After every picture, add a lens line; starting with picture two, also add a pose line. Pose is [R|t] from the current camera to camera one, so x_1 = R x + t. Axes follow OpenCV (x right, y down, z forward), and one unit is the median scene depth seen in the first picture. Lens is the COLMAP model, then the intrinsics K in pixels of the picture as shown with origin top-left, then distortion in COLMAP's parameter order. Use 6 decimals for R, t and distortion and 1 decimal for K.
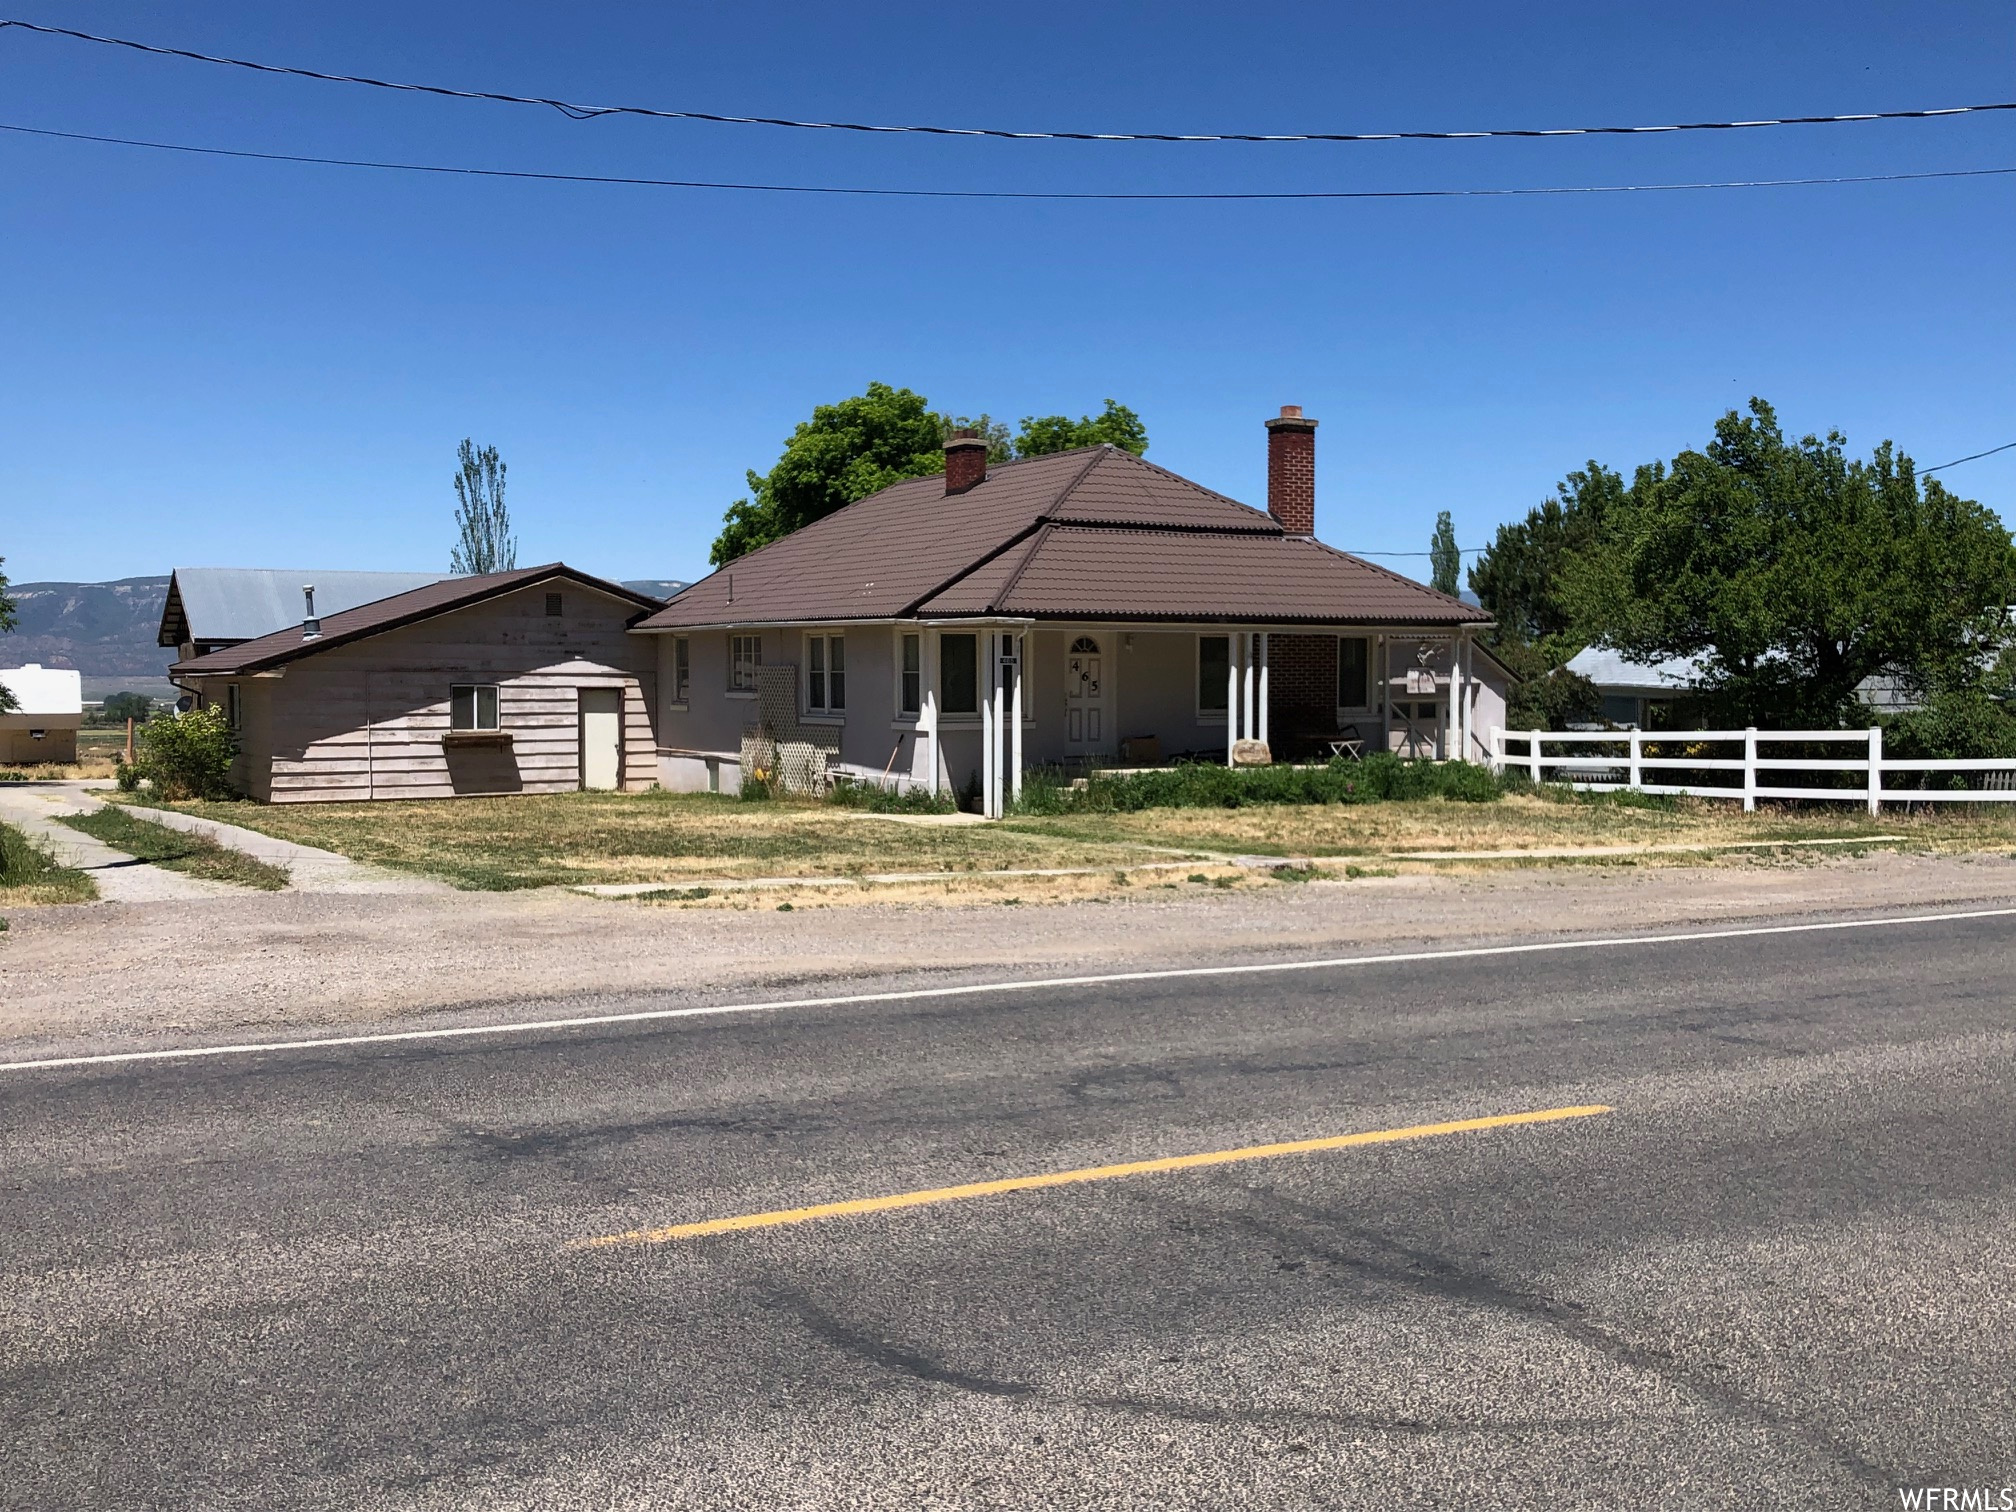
lens RADIAL K [[2002.9, 0, 942.9], [0, 2002.9, 738.0], [0, 0, 1]] dist [-0.000449, 0.000000]
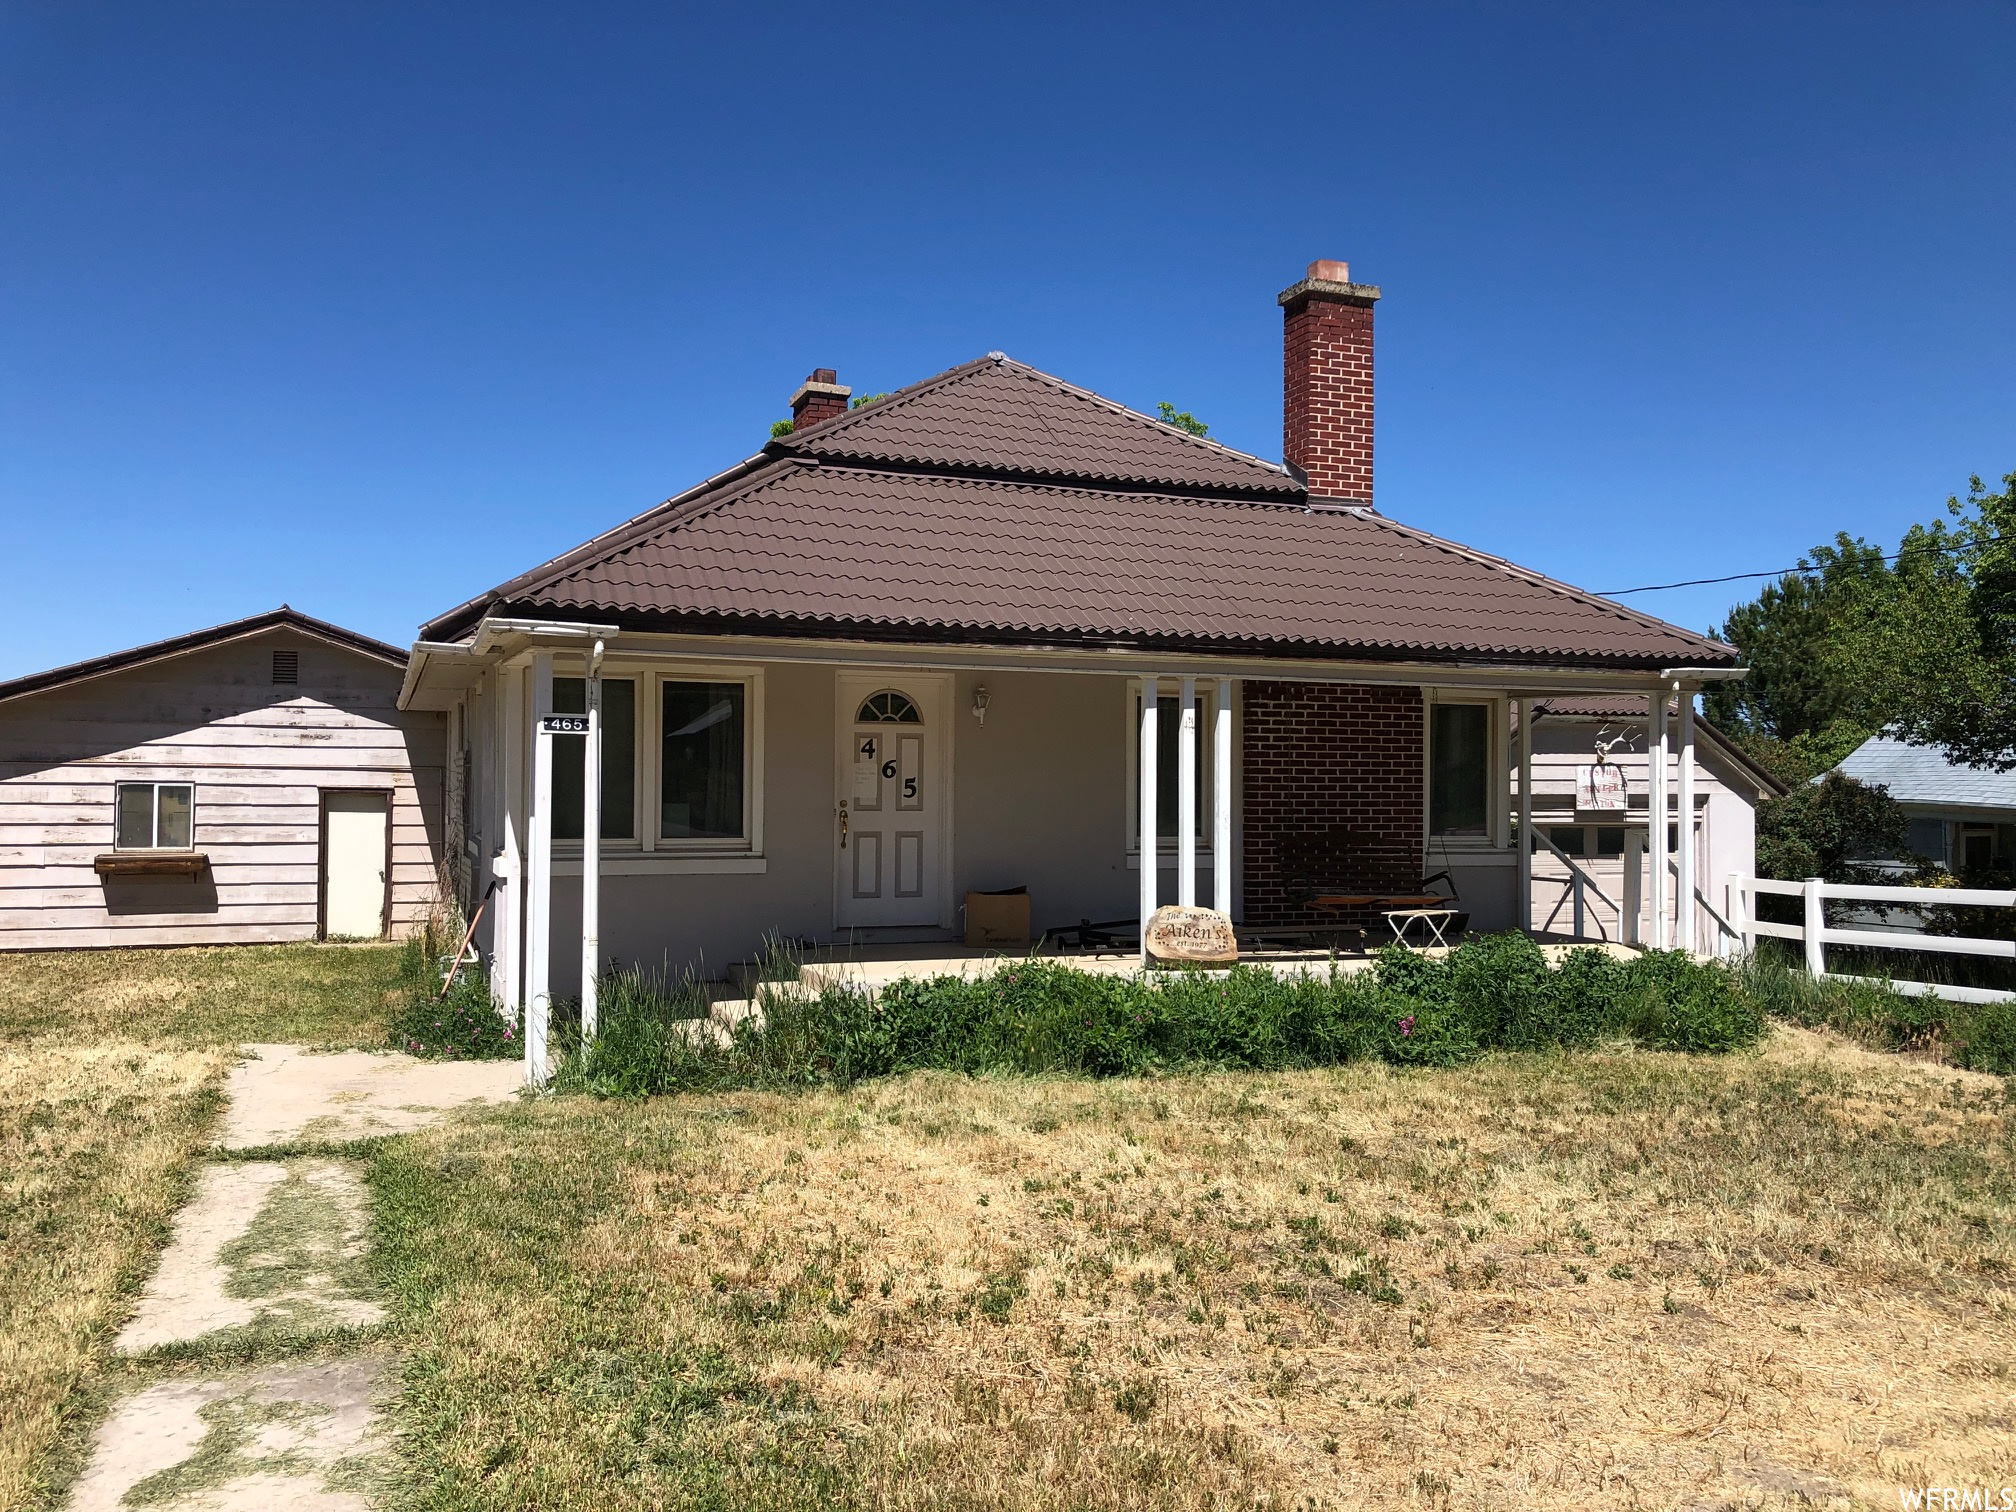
lens RADIAL K [[1633.9, 0, 984.4], [0, 1633.9, 758.4], [0, 0, 1]] dist [0.042715, -0.050758]
pose [[0.989254, 0.007613, -0.146006, 0.132162], [-0.014845, 0.998712, -0.048510, -0.011741], [0.145448, 0.050156, 0.988094, 0.506136]]
